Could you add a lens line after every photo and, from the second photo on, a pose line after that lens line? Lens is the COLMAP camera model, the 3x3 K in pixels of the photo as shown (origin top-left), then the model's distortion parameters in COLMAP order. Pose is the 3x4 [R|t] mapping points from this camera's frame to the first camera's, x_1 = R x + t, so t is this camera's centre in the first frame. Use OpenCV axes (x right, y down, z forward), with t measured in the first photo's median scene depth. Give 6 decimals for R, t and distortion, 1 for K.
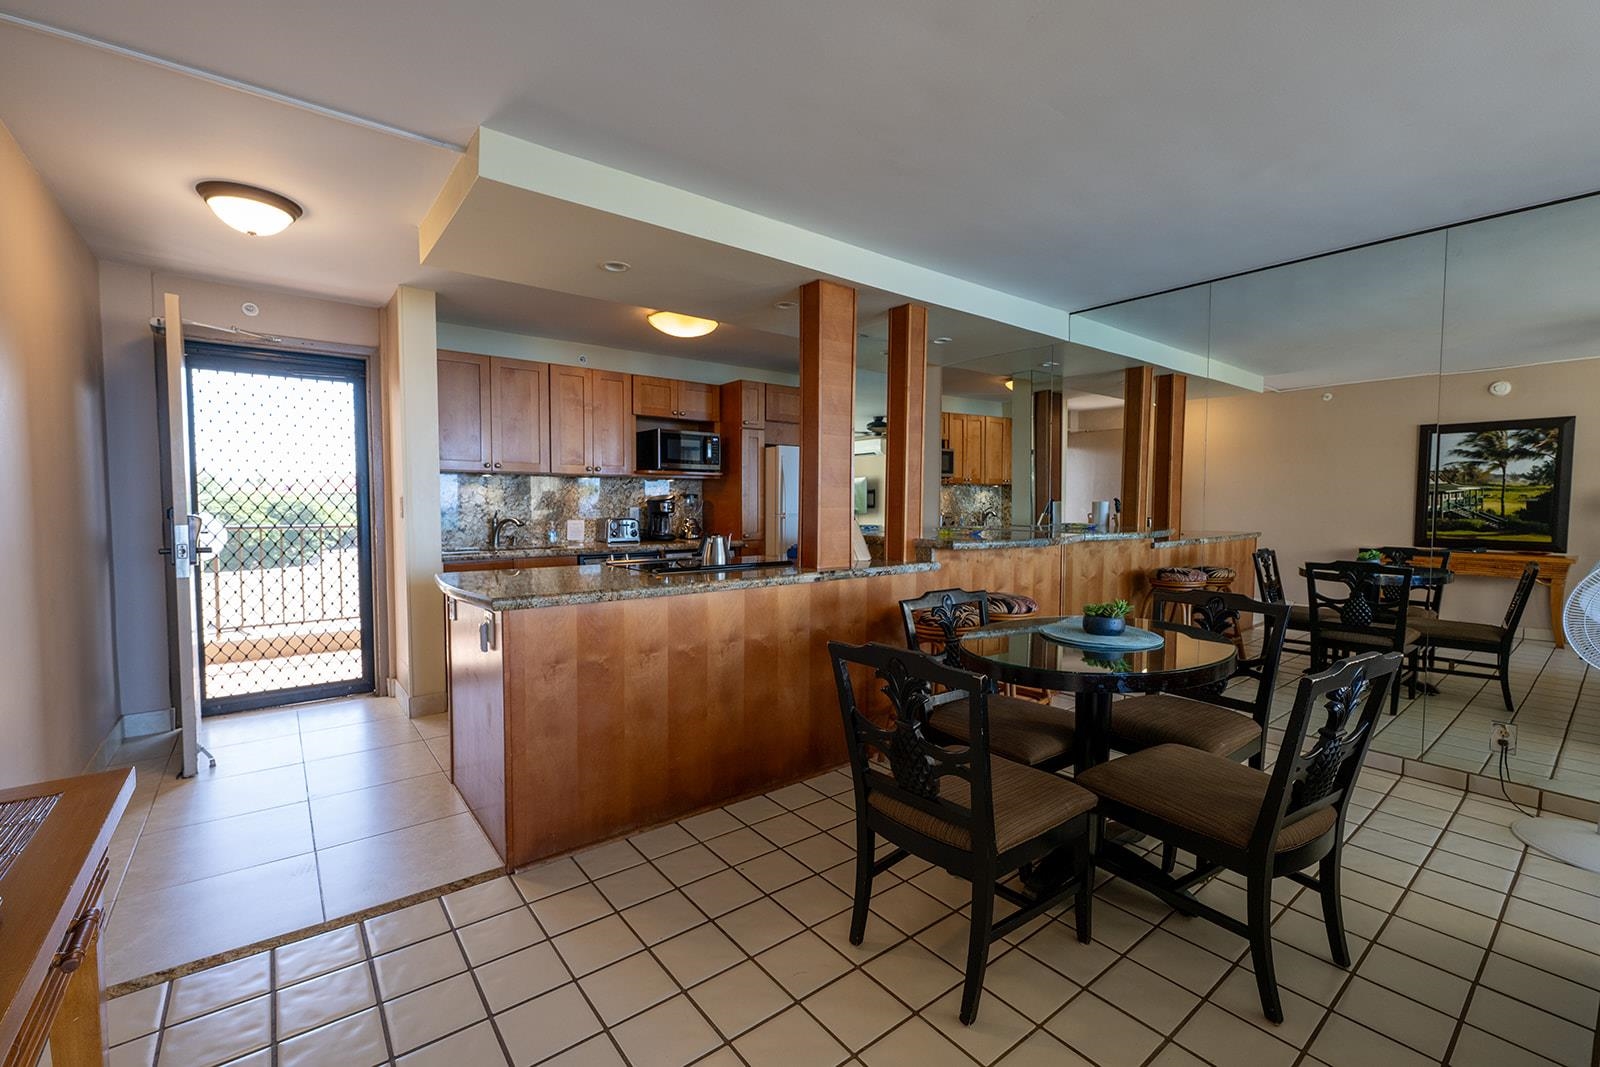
lens RADIAL K [[685.9, 0, 809.3], [0, 685.9, 538.6], [0, 0, 1]] dist [0.000429, -0.000410]
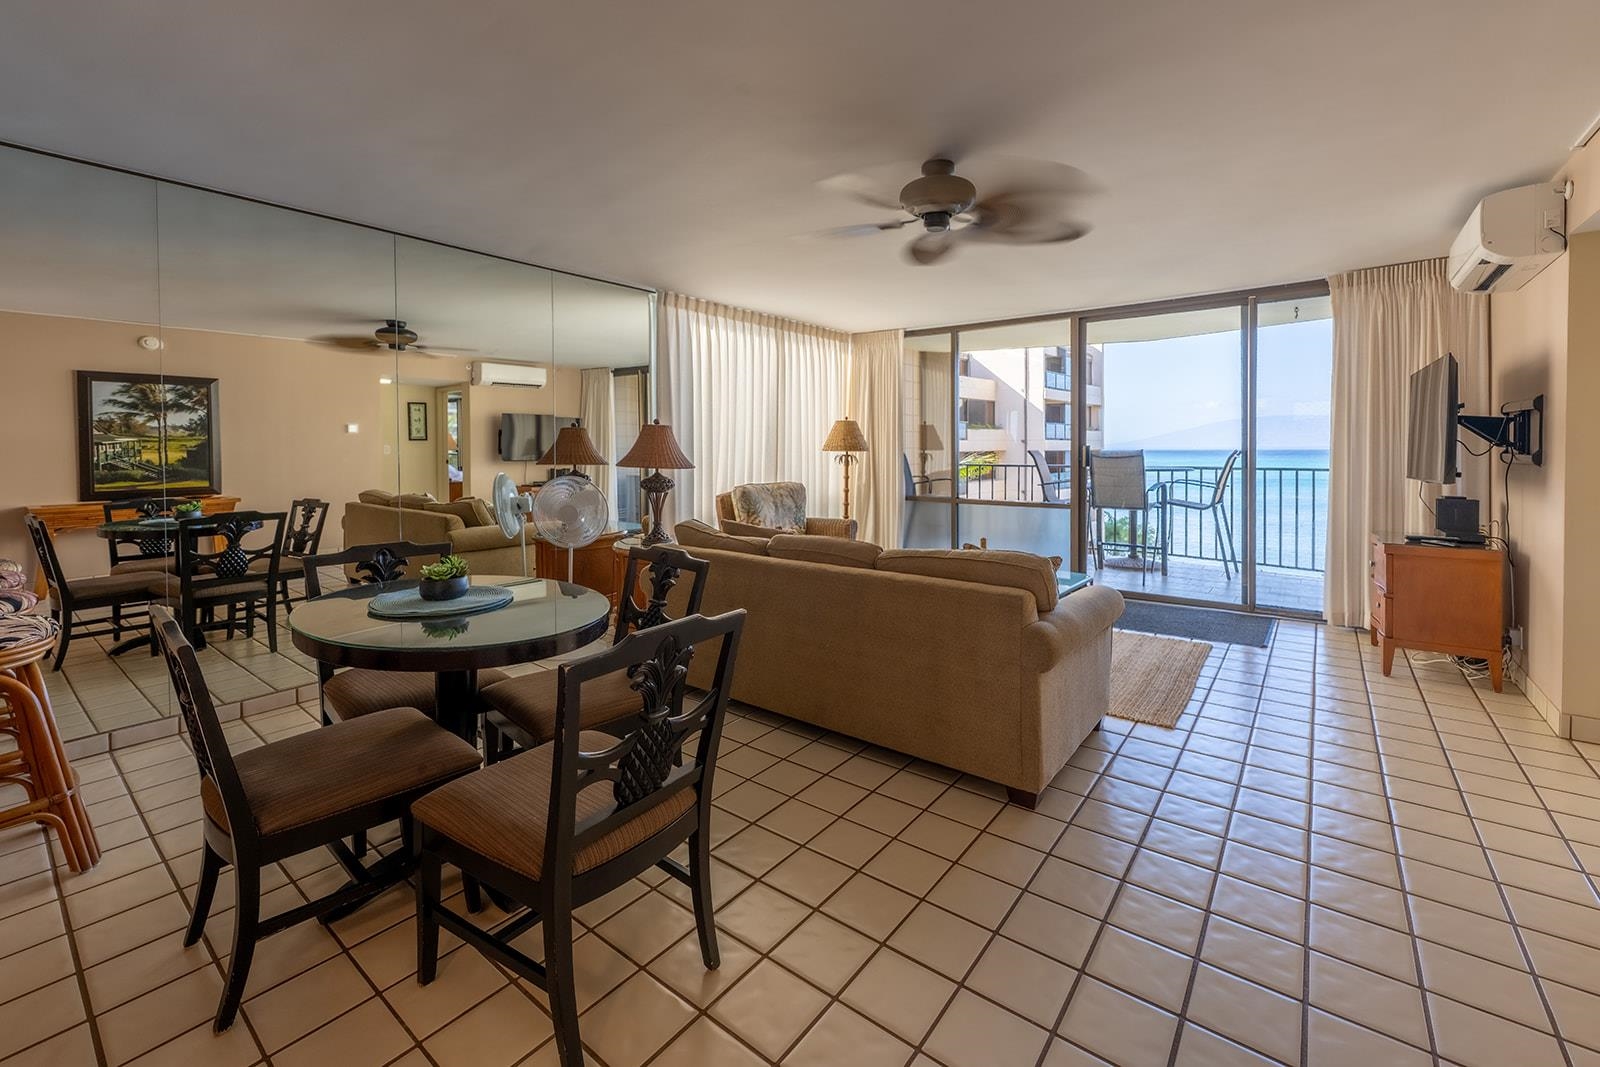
lens RADIAL K [[655.7, 0, 807.6], [0, 655.7, 461.8], [0, 0, 1]] dist [0.000718, -0.001283]
pose [[-0.218885, -0.021911, 0.975505, -0.190498], [0.061697, 0.997437, 0.036247, -0.014860], [-0.973798, 0.068119, -0.216972, 0.264931]]
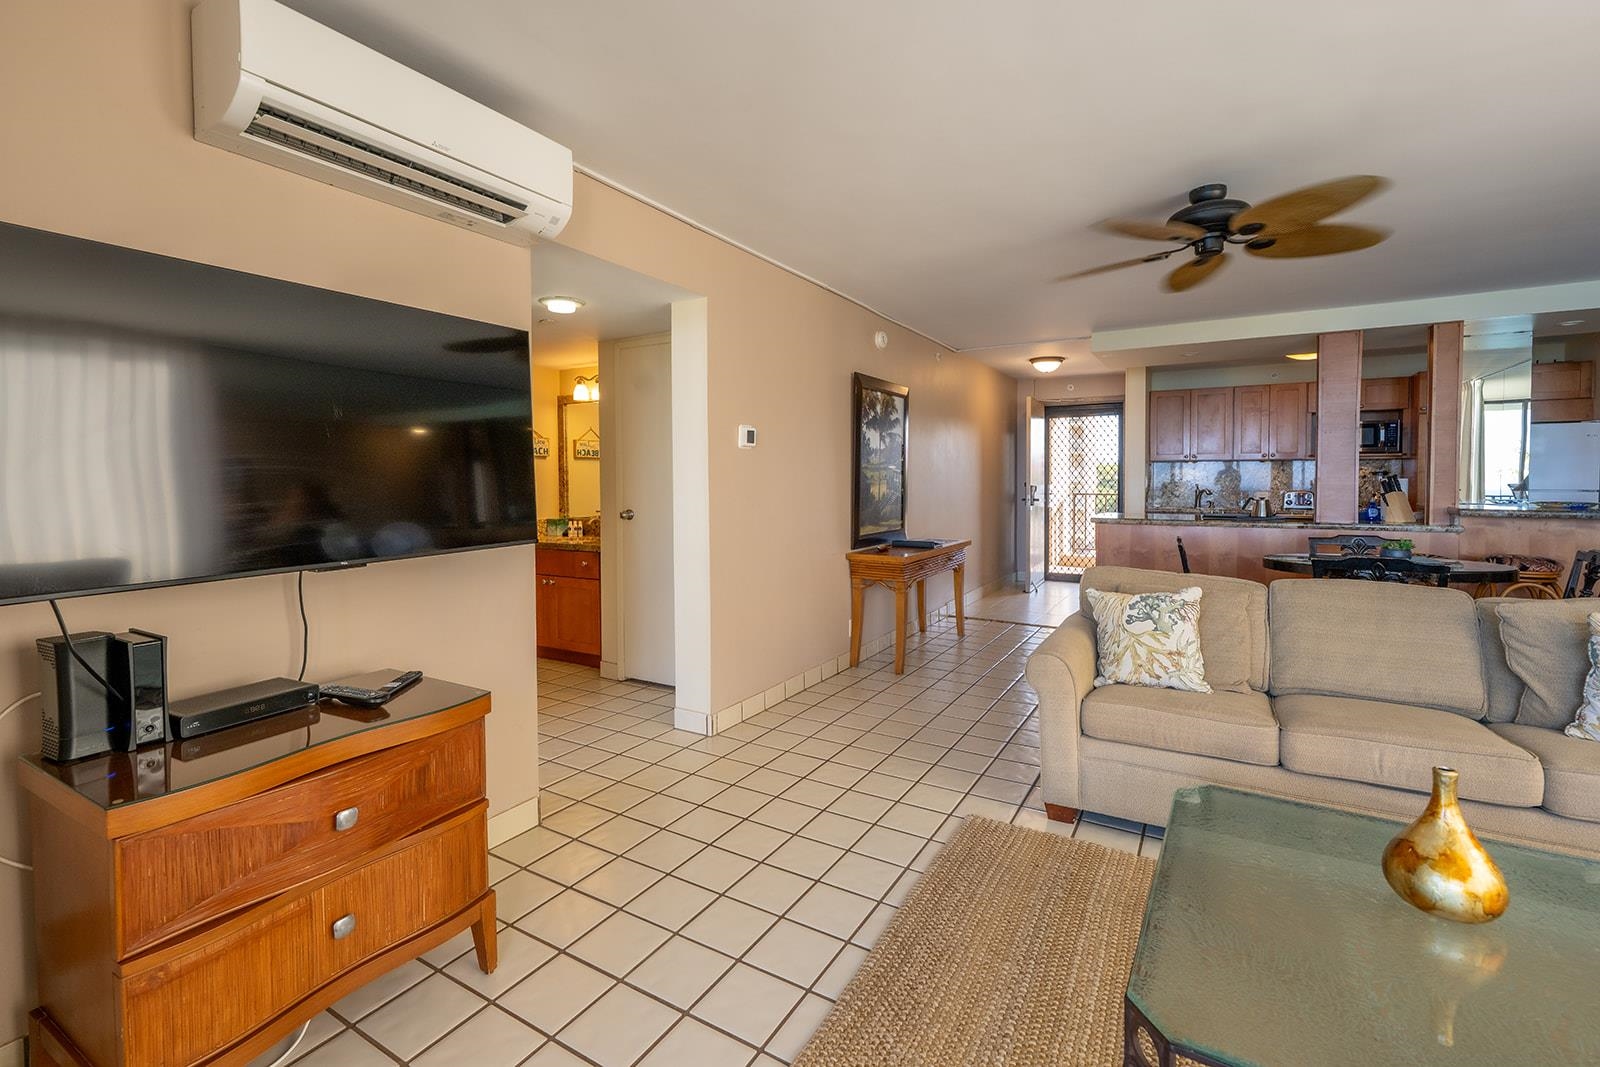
lens RADIAL K [[706.3, 0, 772.2], [0, 706.3, 495.7], [0, 0, 1]] dist [0.001766, -0.000340]
pose [[0.328752, 0.017571, -0.944253, 0.566905], [-0.051878, 0.998653, 0.000522, 0.025548], [0.942990, 0.048814, 0.329220, -0.337457]]
